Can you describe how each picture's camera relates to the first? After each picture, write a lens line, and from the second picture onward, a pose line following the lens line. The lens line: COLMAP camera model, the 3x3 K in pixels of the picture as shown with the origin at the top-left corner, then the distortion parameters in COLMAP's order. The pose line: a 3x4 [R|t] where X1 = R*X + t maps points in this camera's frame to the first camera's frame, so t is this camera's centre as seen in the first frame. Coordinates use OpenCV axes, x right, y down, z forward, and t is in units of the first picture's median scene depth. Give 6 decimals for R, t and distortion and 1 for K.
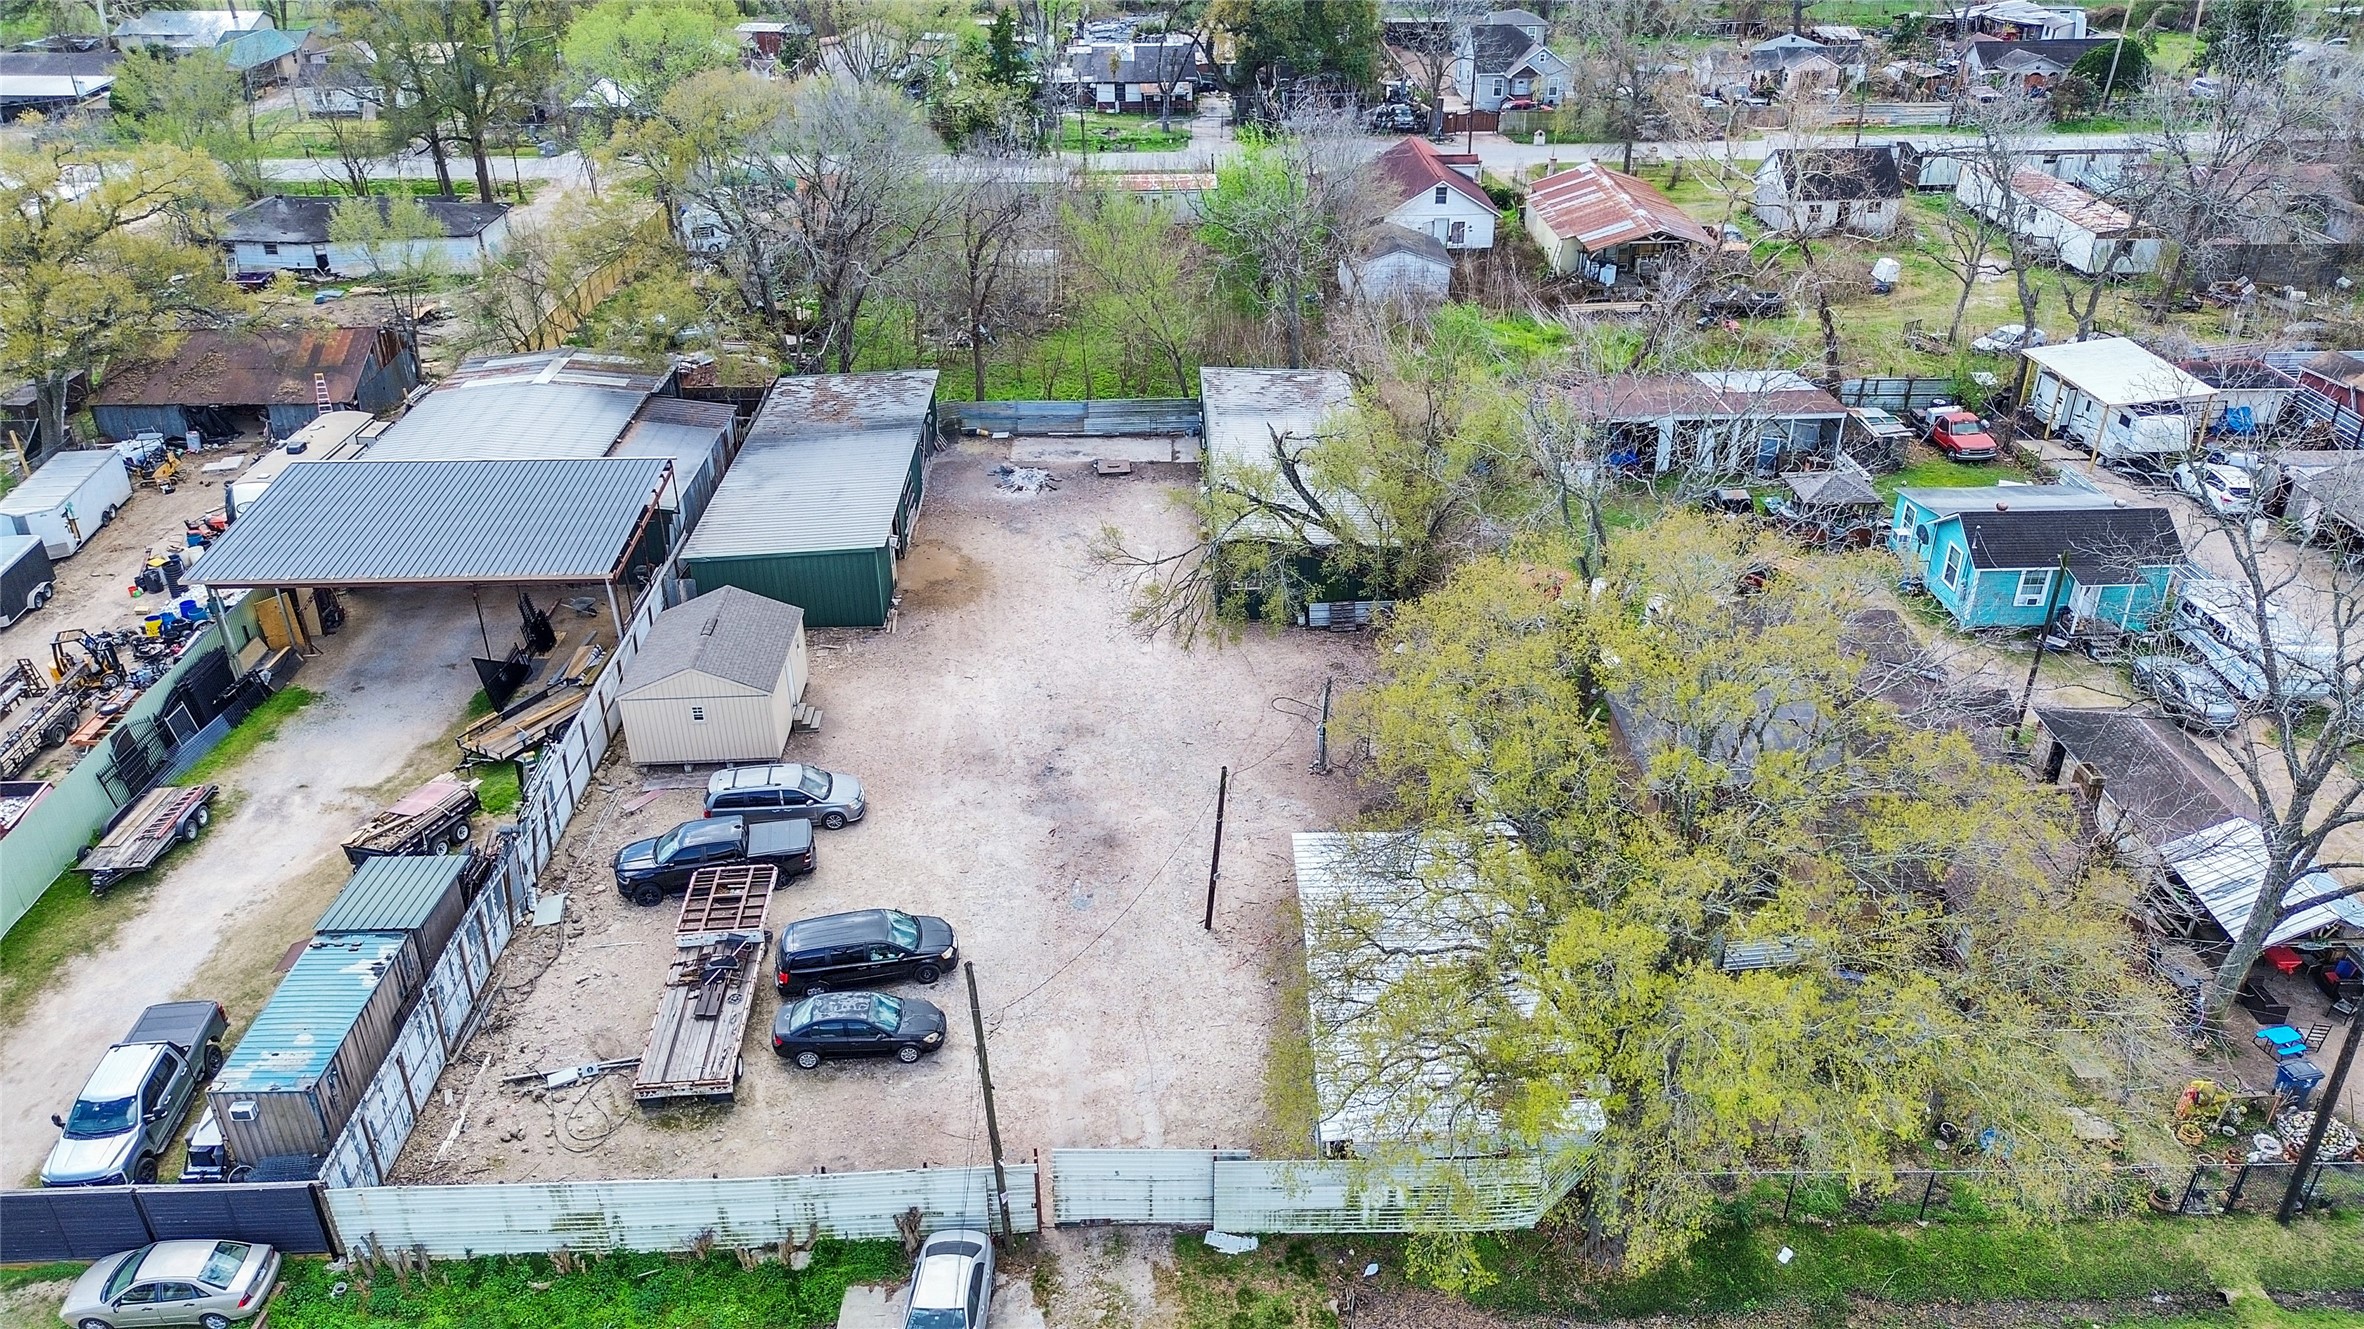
lens RADIAL K [[1670.6, 0, 1184.4], [0, 1670.6, 677.2], [0, 0, 1]] dist [0.047060, -0.034887]
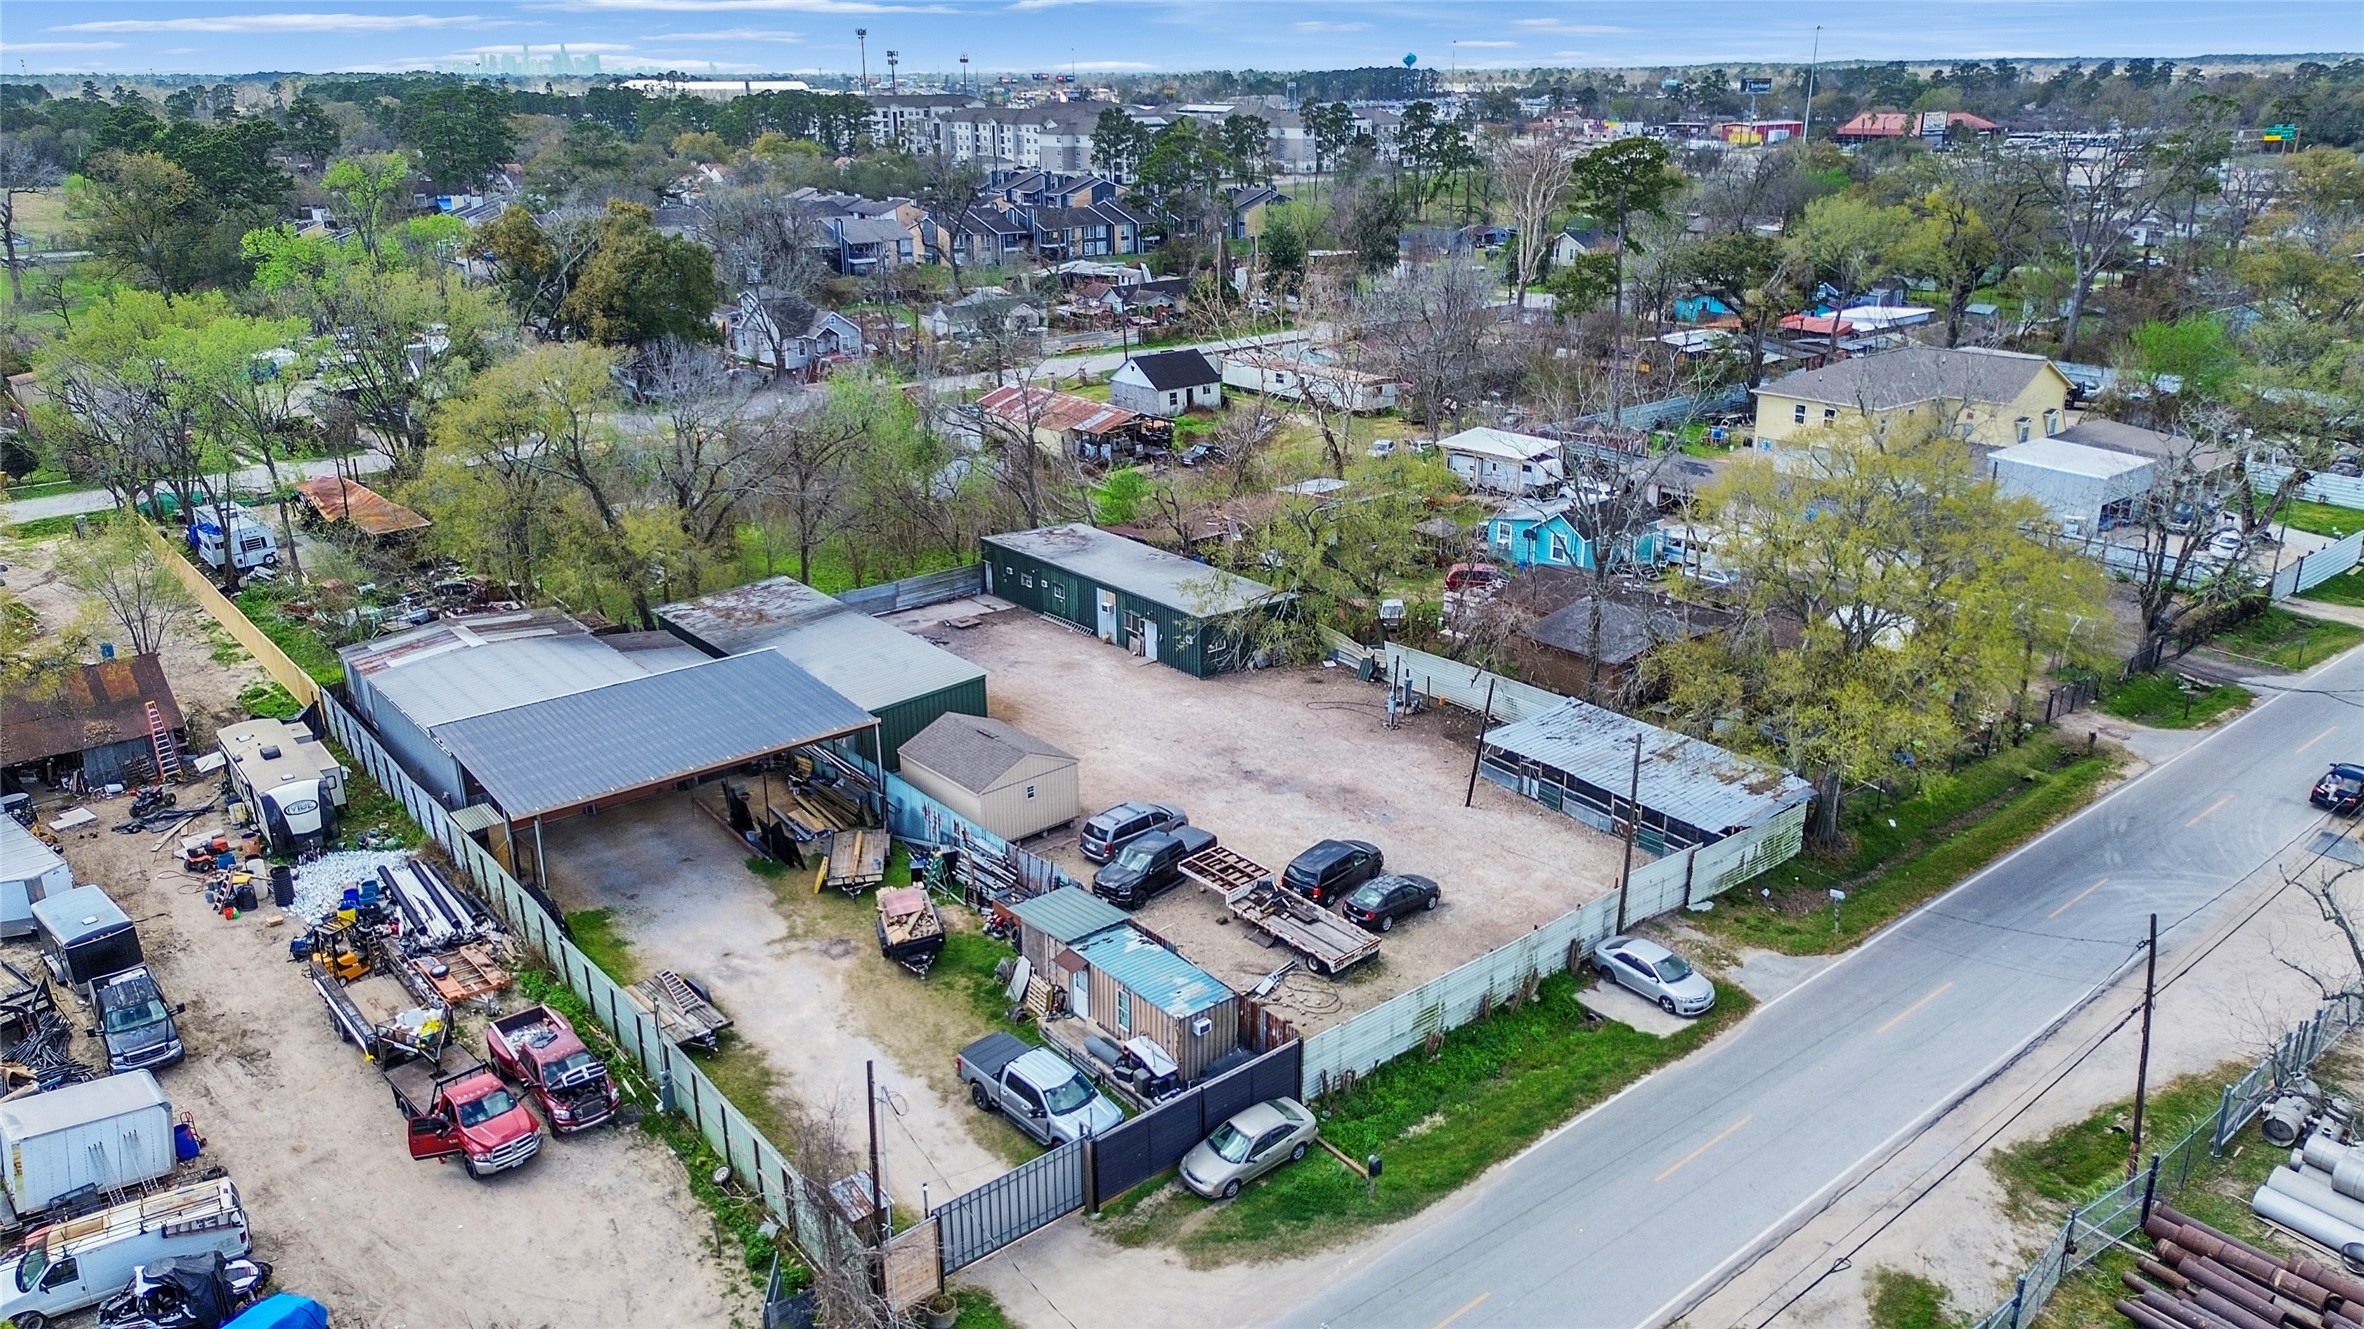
lens RADIAL K [[1670.6, 0, 1175.2], [0, 1670.6, 657.6], [0, 0, 1]] dist [0.047060, -0.034887]
pose [[0.789145, -0.202560, 0.579845, -0.654035], [0.302106, 0.949971, -0.079296, 0.042053], [-0.534773, 0.237751, 0.810859, -0.055128]]
